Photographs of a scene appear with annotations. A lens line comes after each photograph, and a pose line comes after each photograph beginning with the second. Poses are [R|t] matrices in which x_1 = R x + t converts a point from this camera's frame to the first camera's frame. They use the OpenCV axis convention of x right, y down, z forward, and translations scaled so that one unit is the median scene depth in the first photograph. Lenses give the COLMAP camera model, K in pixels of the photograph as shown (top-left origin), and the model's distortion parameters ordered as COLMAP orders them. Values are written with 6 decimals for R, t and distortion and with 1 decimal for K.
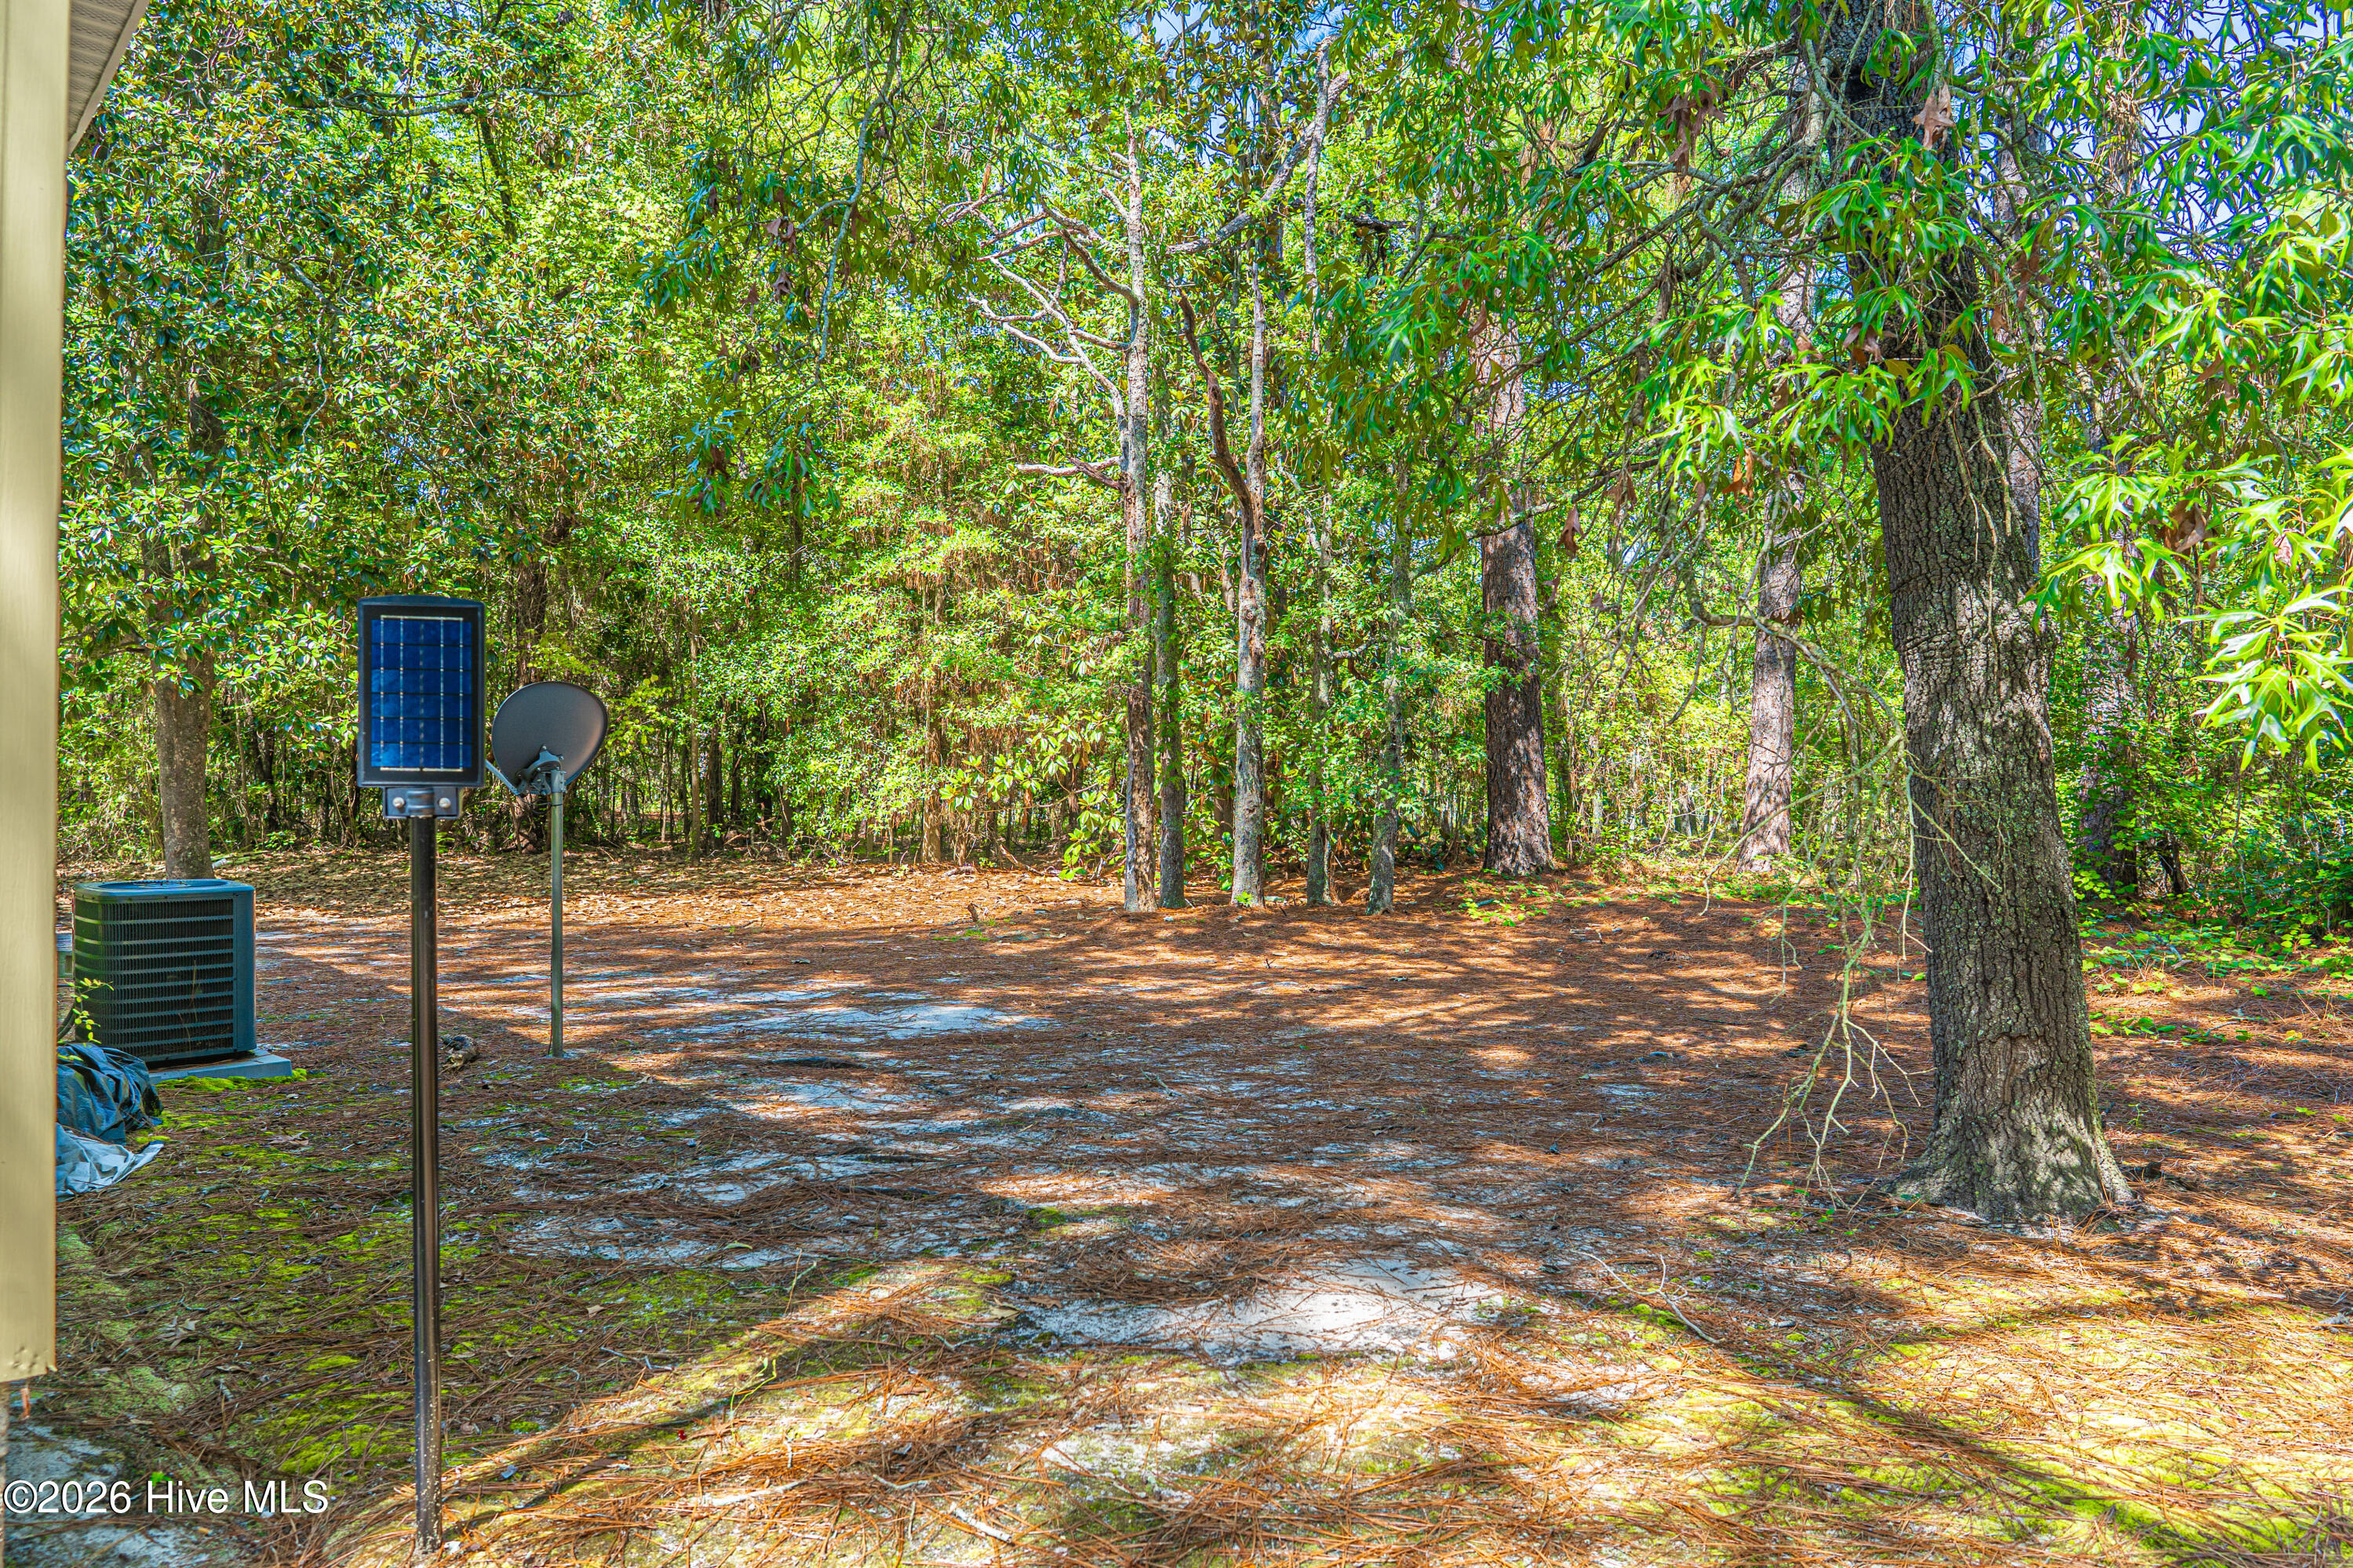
lens RADIAL K [[1545.6, 0, 1192.5], [0, 1545.6, 787.9], [0, 0, 1]] dist [0.003706, 0.000192]
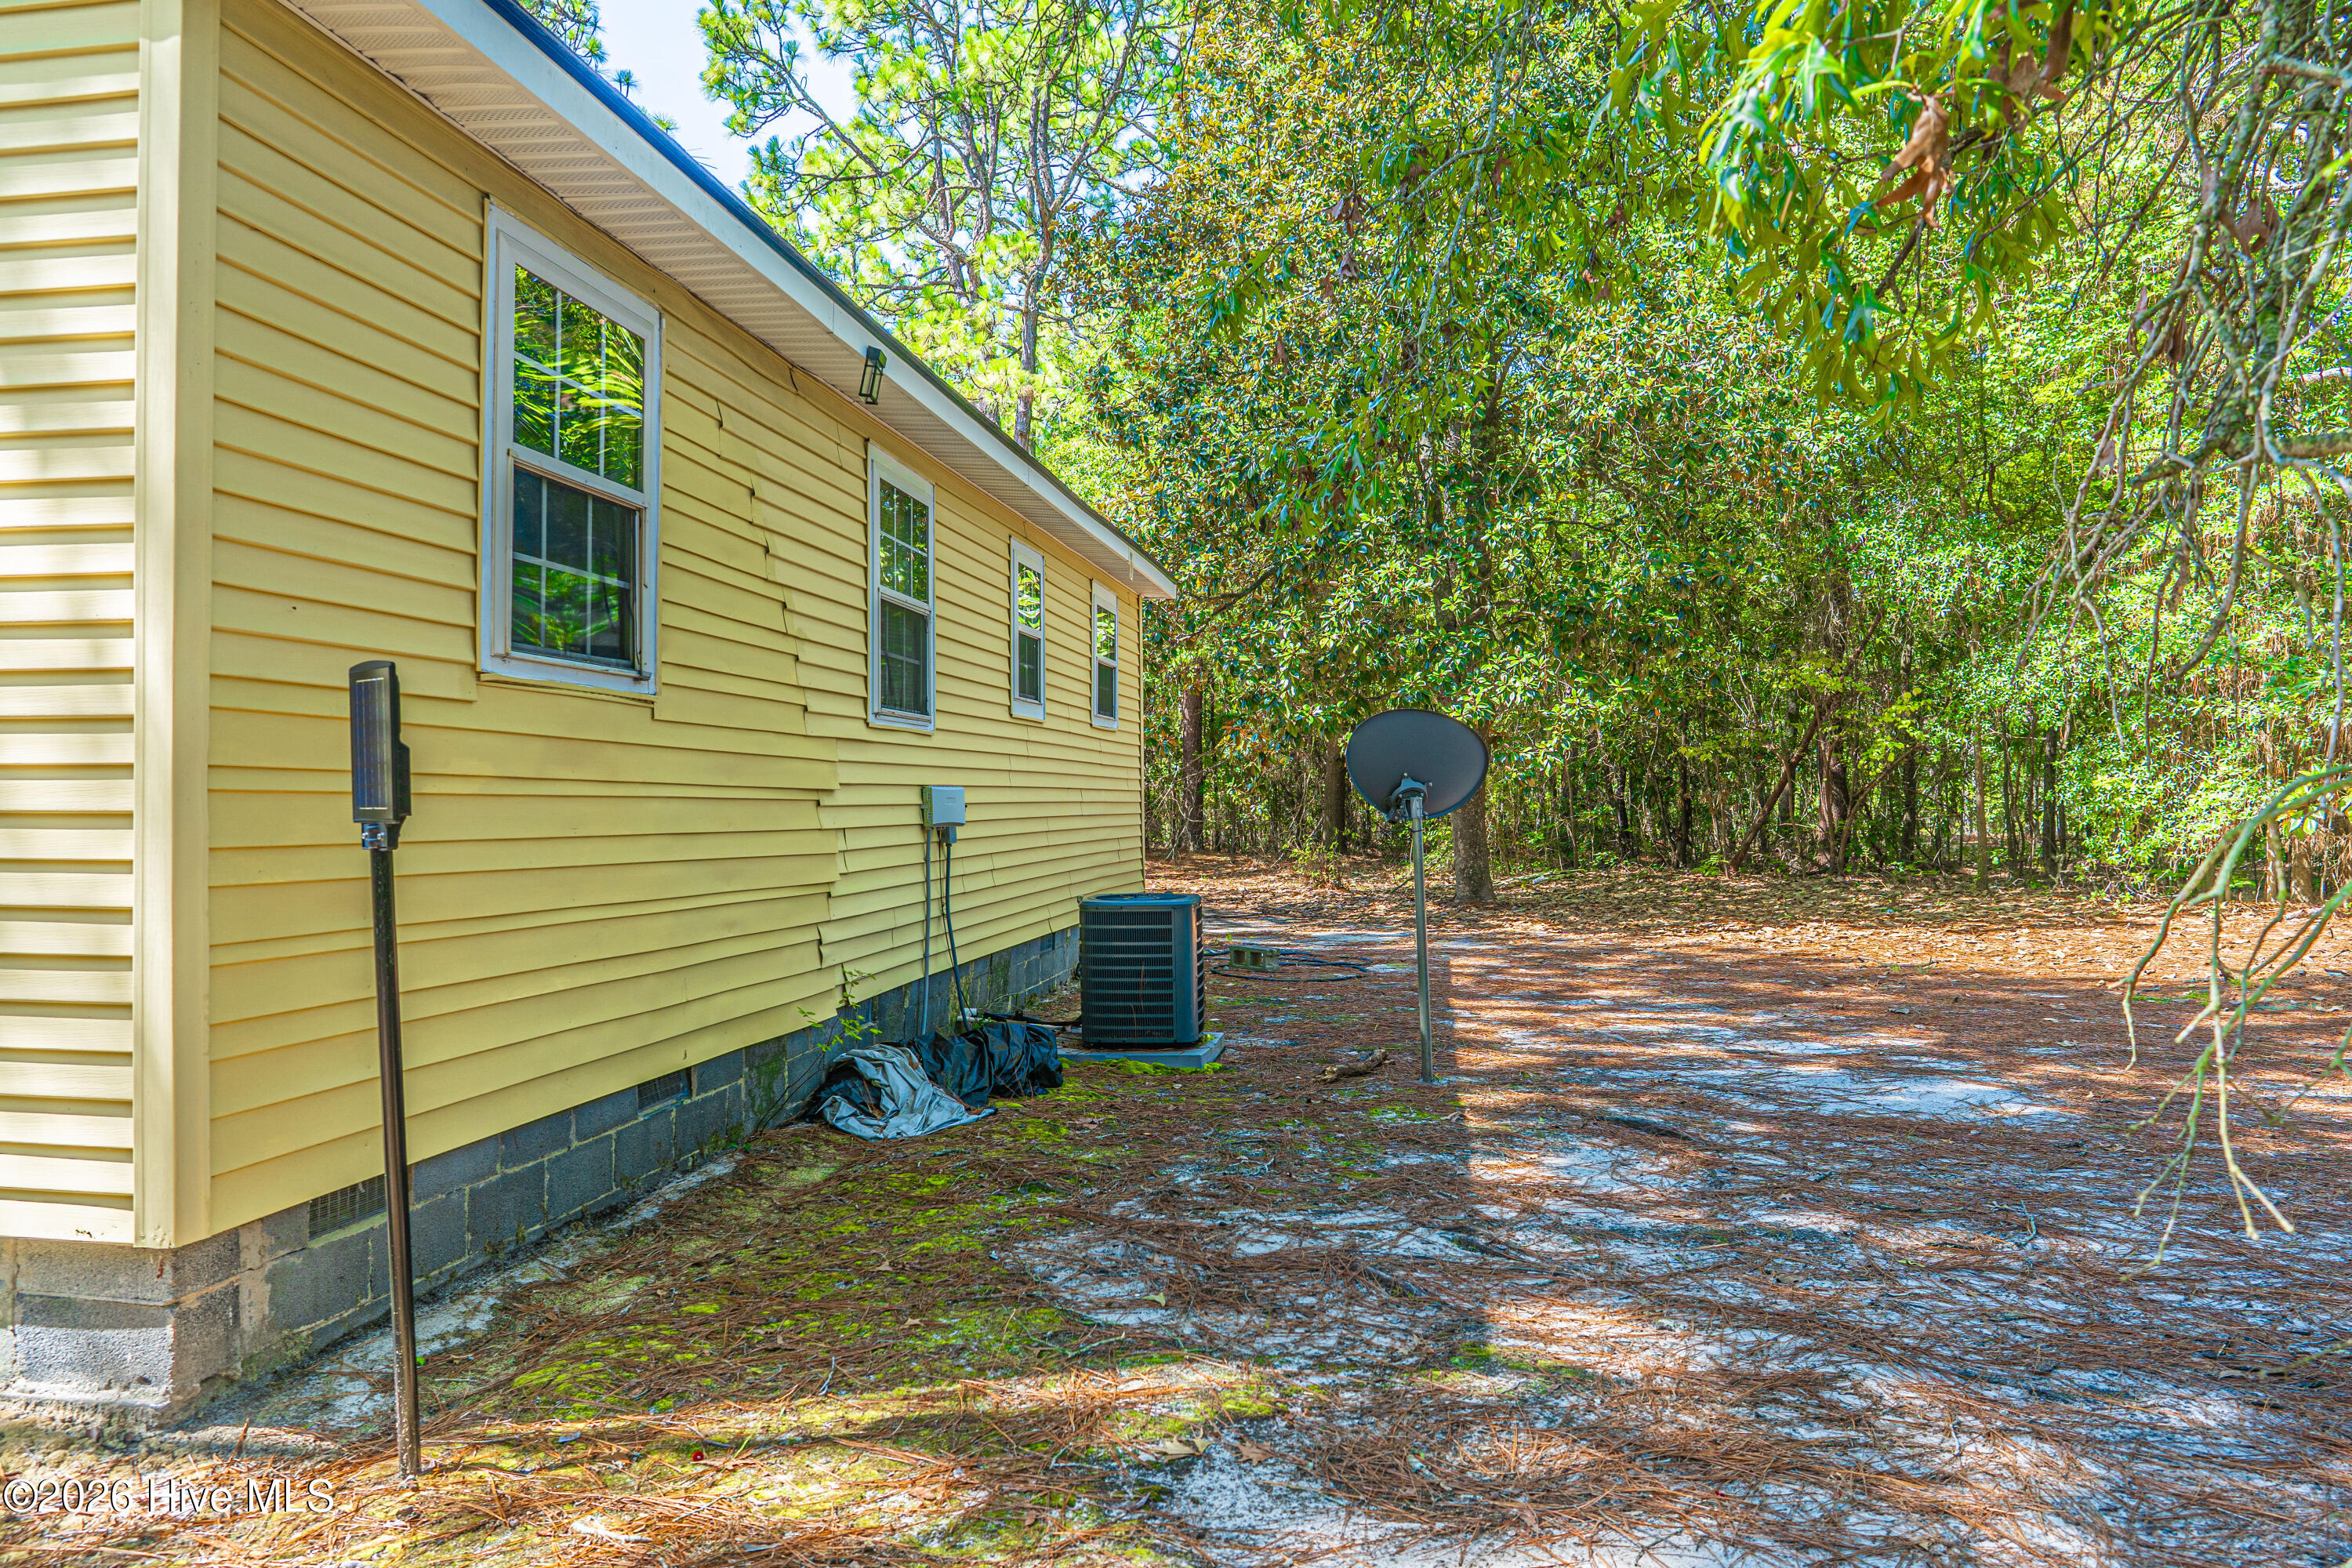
lens RADIAL K [[1545.1, 0, 1181.0], [0, 1545.1, 783.5], [0, 0, 1]] dist [0.003706, 0.000192]
pose [[0.638257, -0.020900, -0.769540, 0.129922], [0.008374, 0.999761, -0.020206, -0.000603], [0.769778, 0.006452, 0.638279, 0.114616]]
